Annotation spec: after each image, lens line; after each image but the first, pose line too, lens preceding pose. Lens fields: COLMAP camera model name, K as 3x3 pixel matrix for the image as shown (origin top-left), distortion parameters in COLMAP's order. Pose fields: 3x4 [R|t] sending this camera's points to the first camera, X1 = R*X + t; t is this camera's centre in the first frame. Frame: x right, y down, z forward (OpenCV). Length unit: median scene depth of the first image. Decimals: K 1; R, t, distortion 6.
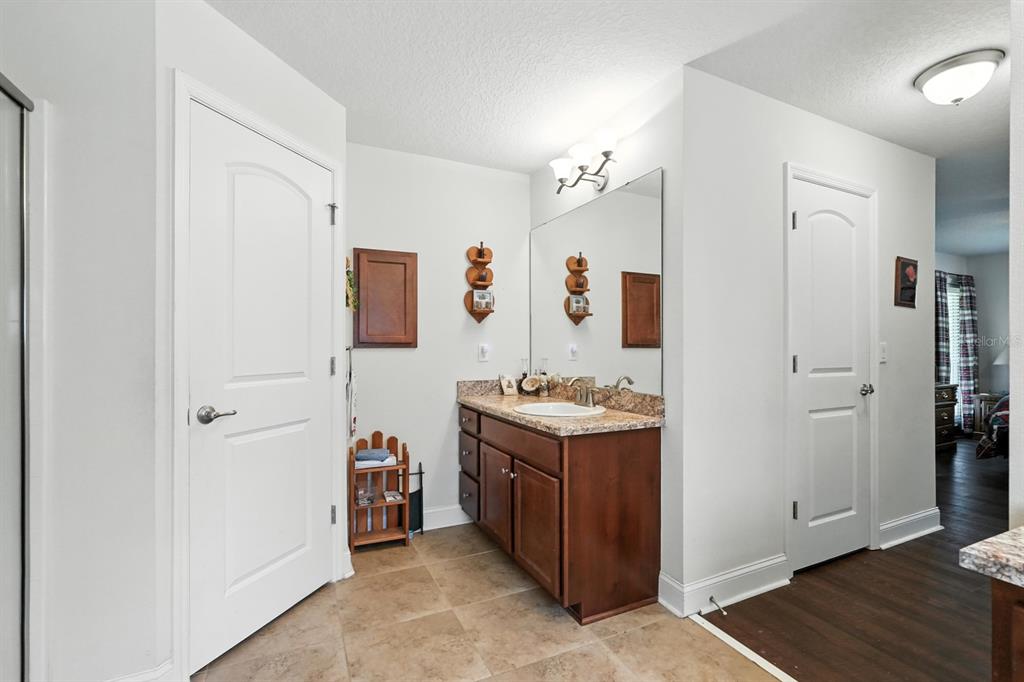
lens RADIAL K [[458.2, 0, 511.0], [0, 458.2, 349.8], [0, 0, 1]] dist [-0.022560, 0.011132]
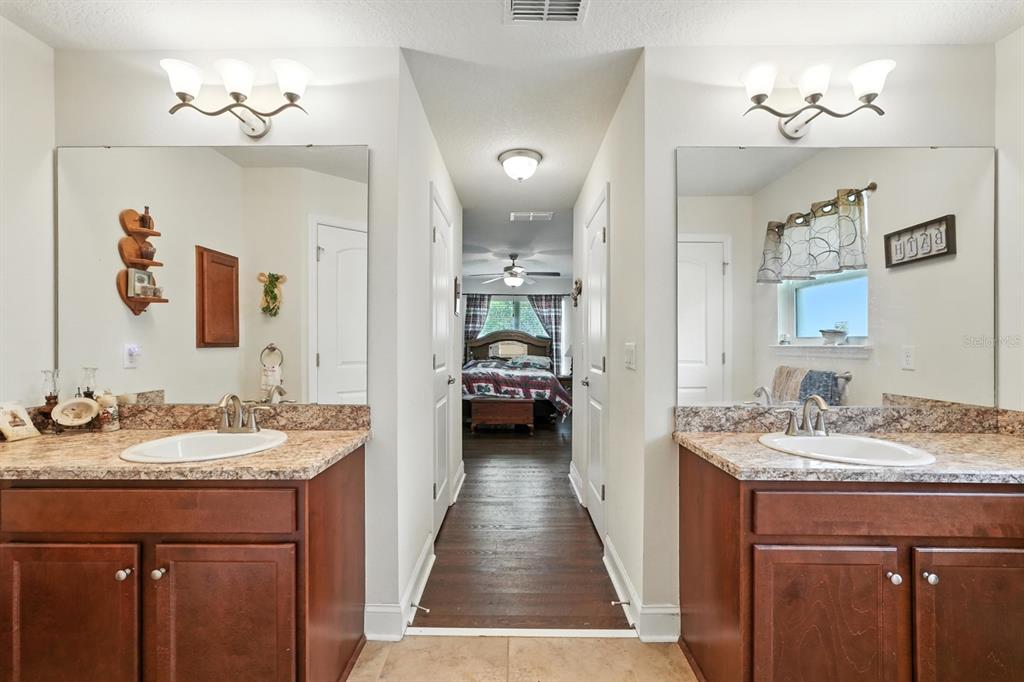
lens RADIAL K [[453.9, 0, 511.8], [0, 453.9, 343.7], [0, 0, 1]] dist [-0.023956, 0.010920]
pose [[0.435159, -0.004179, 0.900344, -0.237085], [0.004583, 0.999987, 0.002426, -0.012688], [-0.900342, 0.003071, 0.435173, 0.262863]]
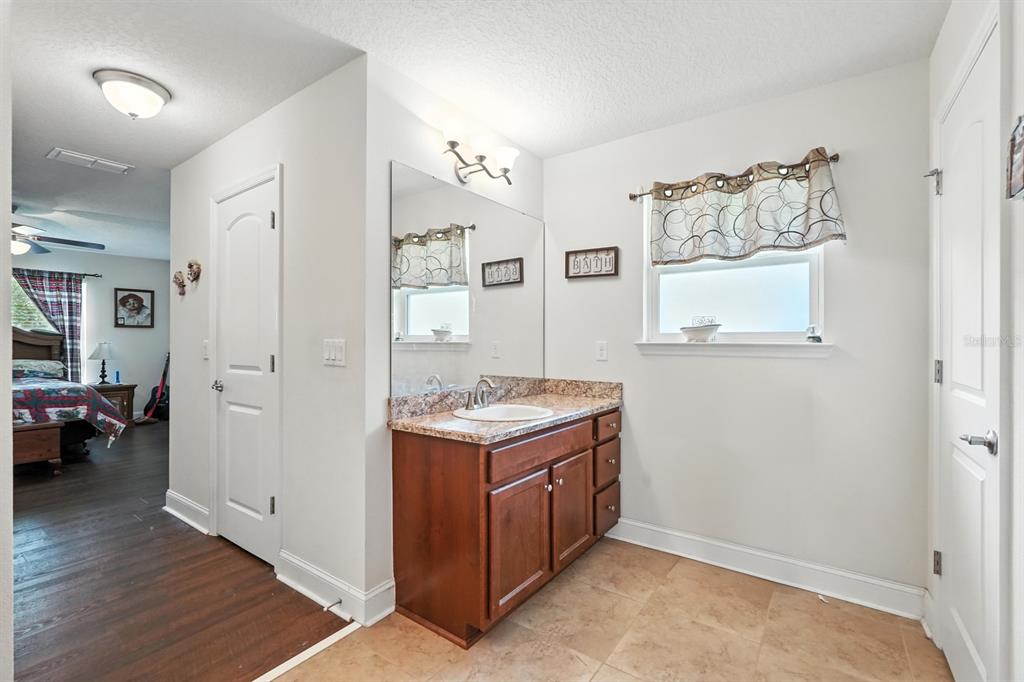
lens RADIAL K [[453.9, 0, 511.8], [0, 453.9, 343.7], [0, 0, 1]] dist [-0.023956, 0.010920]
pose [[-0.491342, -0.008678, 0.870924, -0.260845], [0.003983, 0.999918, 0.012211, -0.012377], [-0.870958, 0.009469, -0.491267, 0.505167]]
